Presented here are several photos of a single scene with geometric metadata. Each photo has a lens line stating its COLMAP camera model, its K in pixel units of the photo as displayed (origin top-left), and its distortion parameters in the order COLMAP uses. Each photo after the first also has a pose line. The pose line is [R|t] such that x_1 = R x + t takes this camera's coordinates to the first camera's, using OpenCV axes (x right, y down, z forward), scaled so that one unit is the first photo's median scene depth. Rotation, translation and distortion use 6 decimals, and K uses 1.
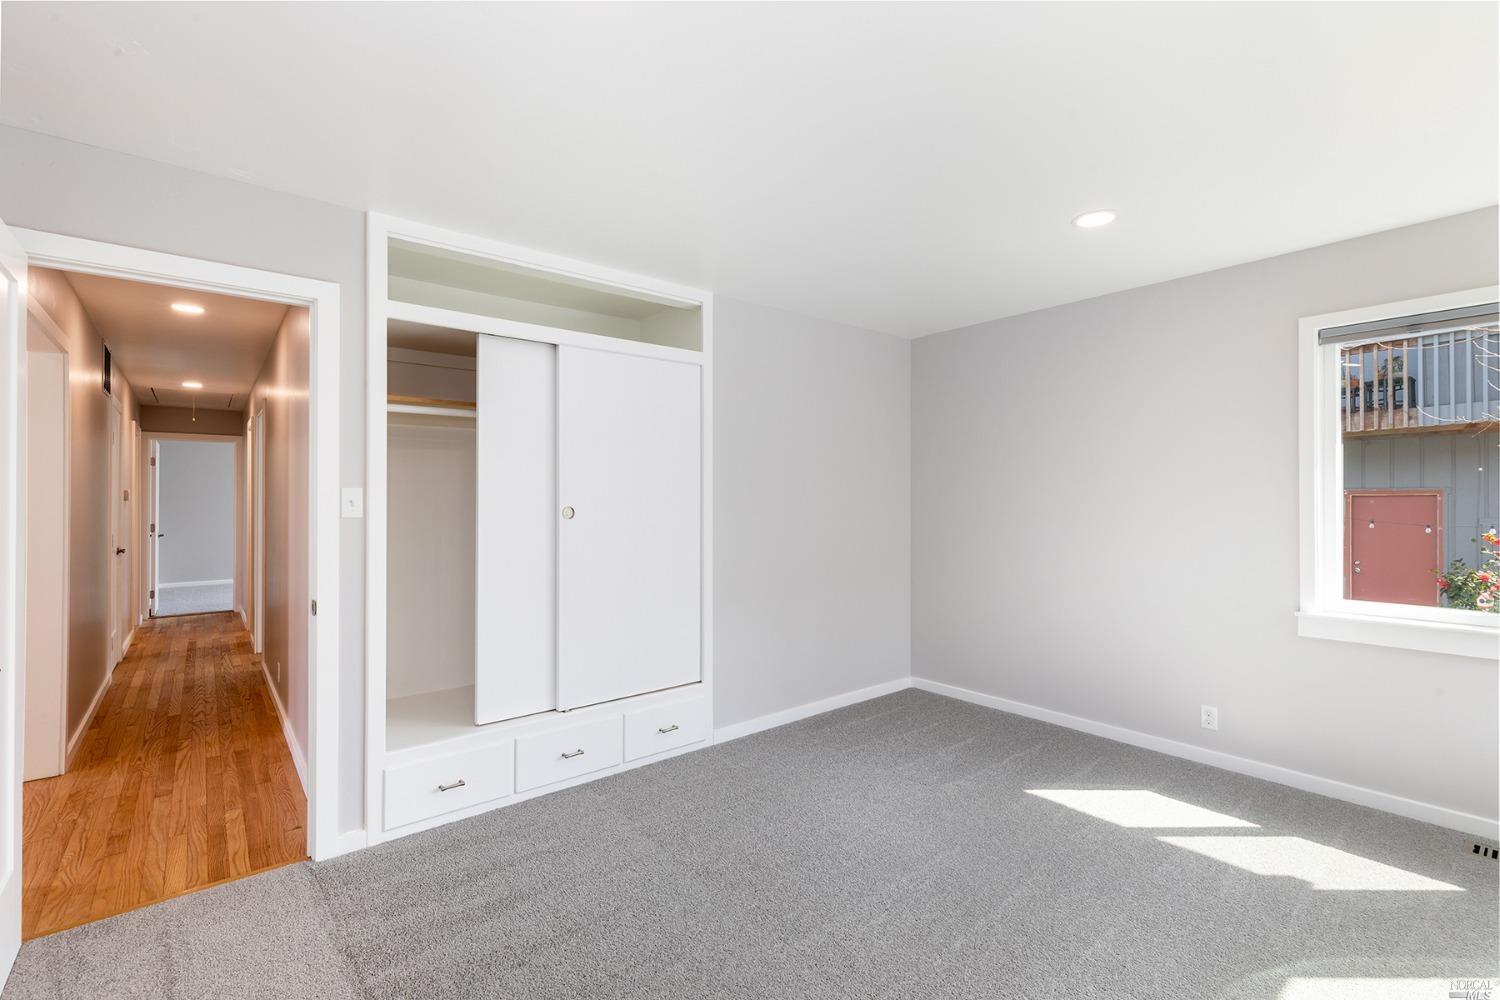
lens RADIAL K [[678.2, 0, 760.5], [0, 678.2, 496.2], [0, 0, 1]] dist [-0.000994, -0.000255]
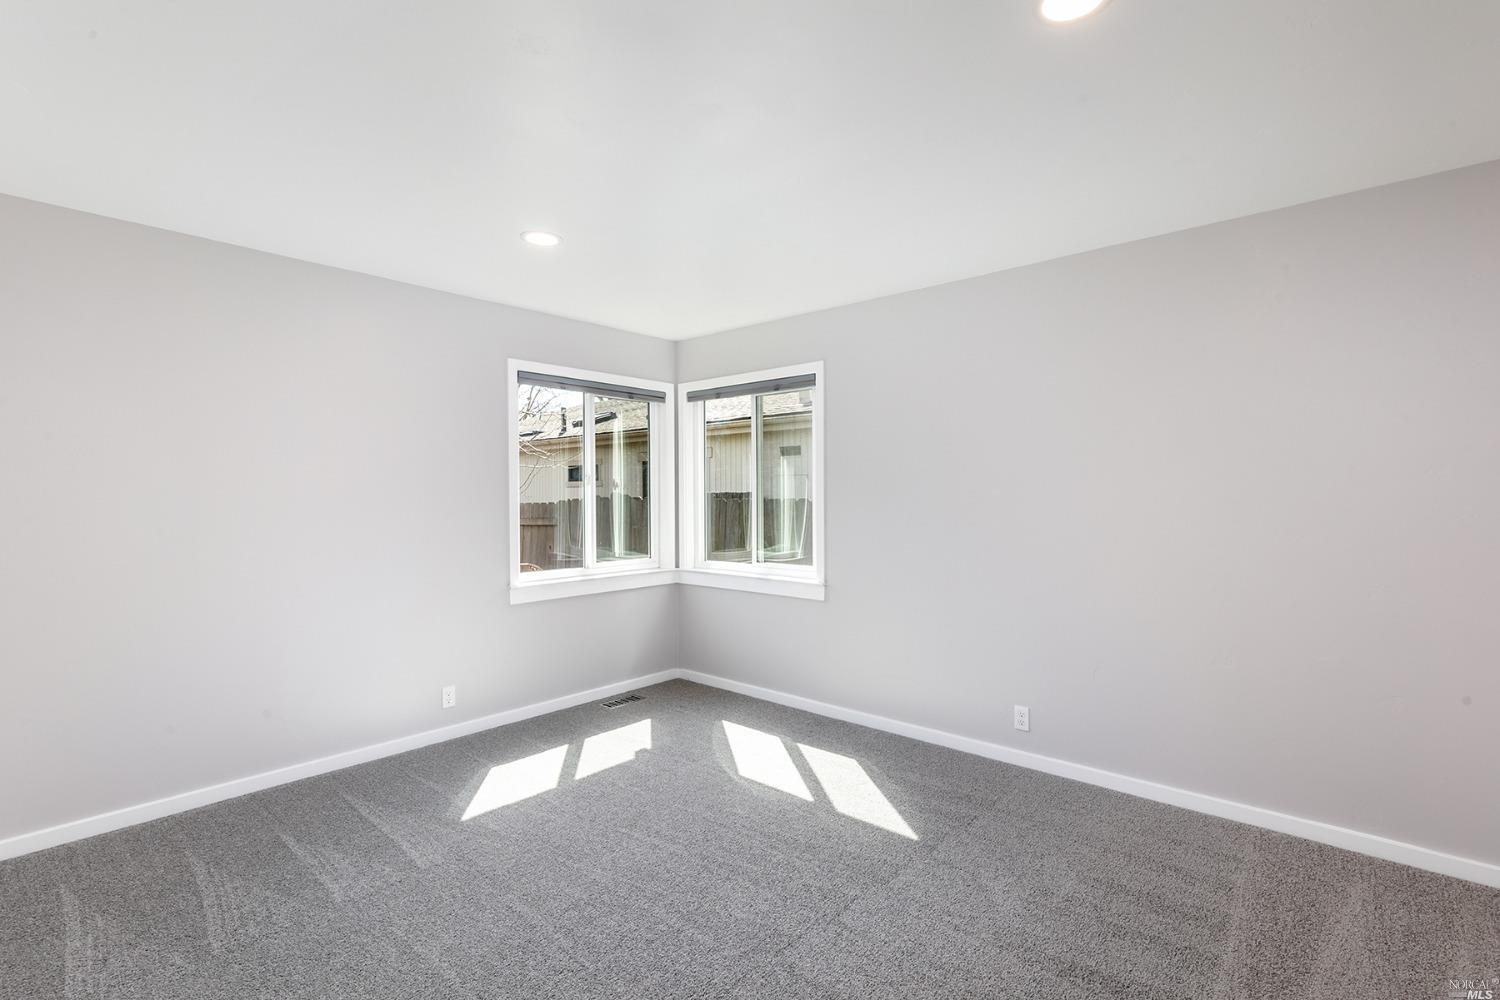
lens RADIAL K [[678.2, 0, 760.5], [0, 678.2, 496.2], [0, 0, 1]] dist [-0.000994, -0.000255]
pose [[-0.157605, 0.006851, 0.987478, -0.607549], [0.004094, 0.999972, -0.006284, 0.012526], [-0.987494, 0.003052, -0.157629, 0.807629]]
